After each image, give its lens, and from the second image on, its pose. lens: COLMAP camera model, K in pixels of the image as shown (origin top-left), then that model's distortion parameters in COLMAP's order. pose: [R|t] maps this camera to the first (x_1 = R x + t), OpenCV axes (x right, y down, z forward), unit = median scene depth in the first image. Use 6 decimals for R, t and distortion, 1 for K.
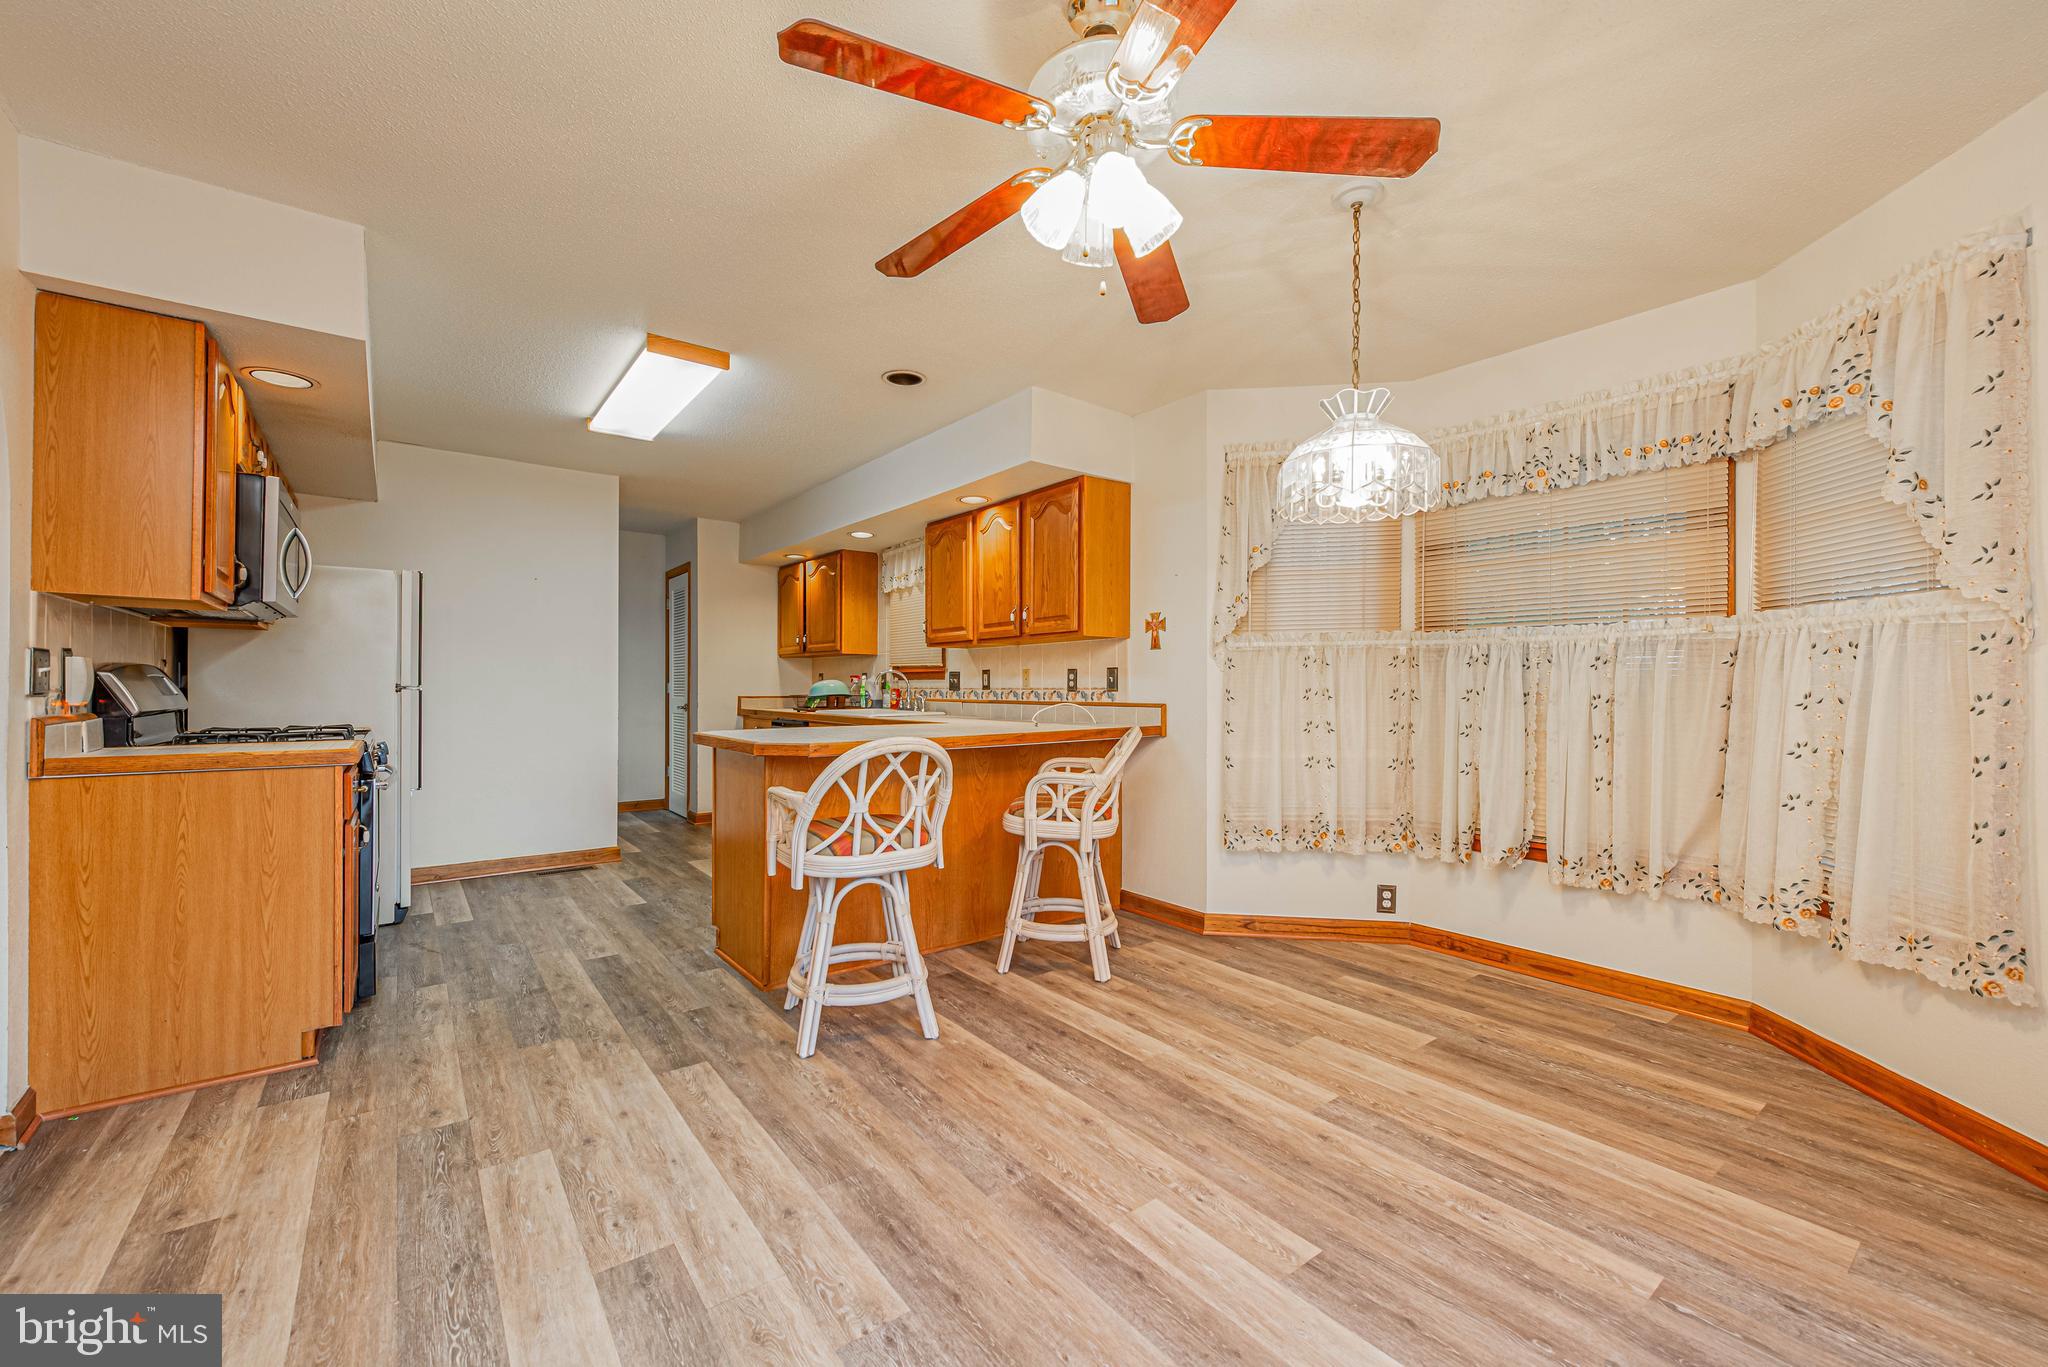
lens RADIAL K [[814.9, 0, 1032.8], [0, 814.9, 688.5], [0, 0, 1]] dist [0.006984, -0.002334]
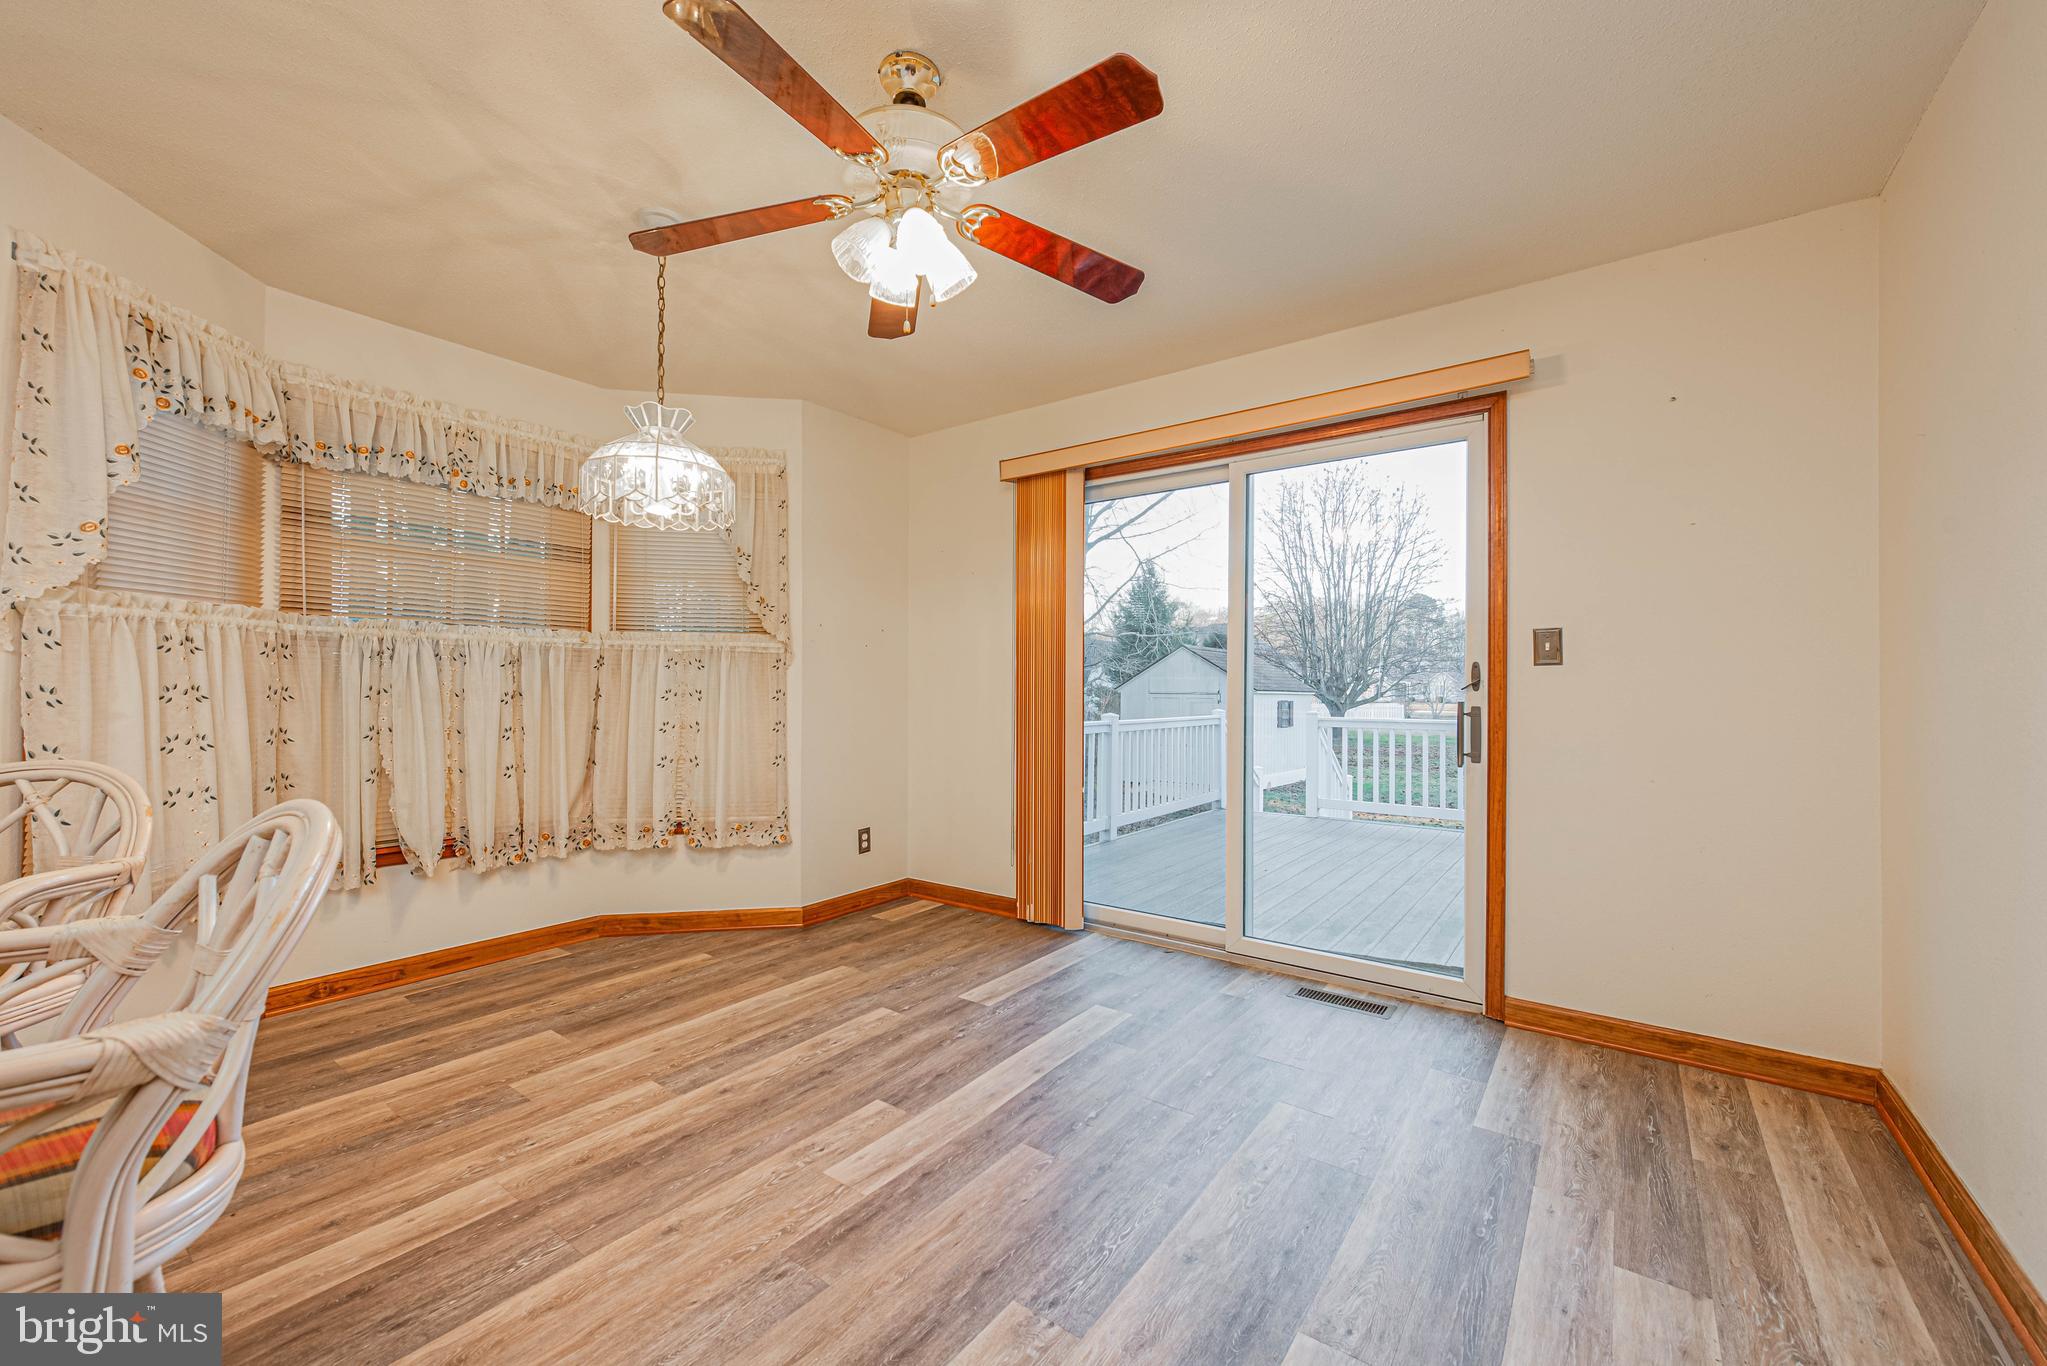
lens RADIAL K [[814.5, 0, 1007.8], [0, 814.5, 690.1], [0, 0, 1]] dist [0.006984, -0.002334]
pose [[-0.262158, -0.005702, 0.965008, -0.665861], [-0.003925, 0.999981, 0.004843, -0.002807], [-0.965017, -0.002519, -0.262175, 0.754396]]
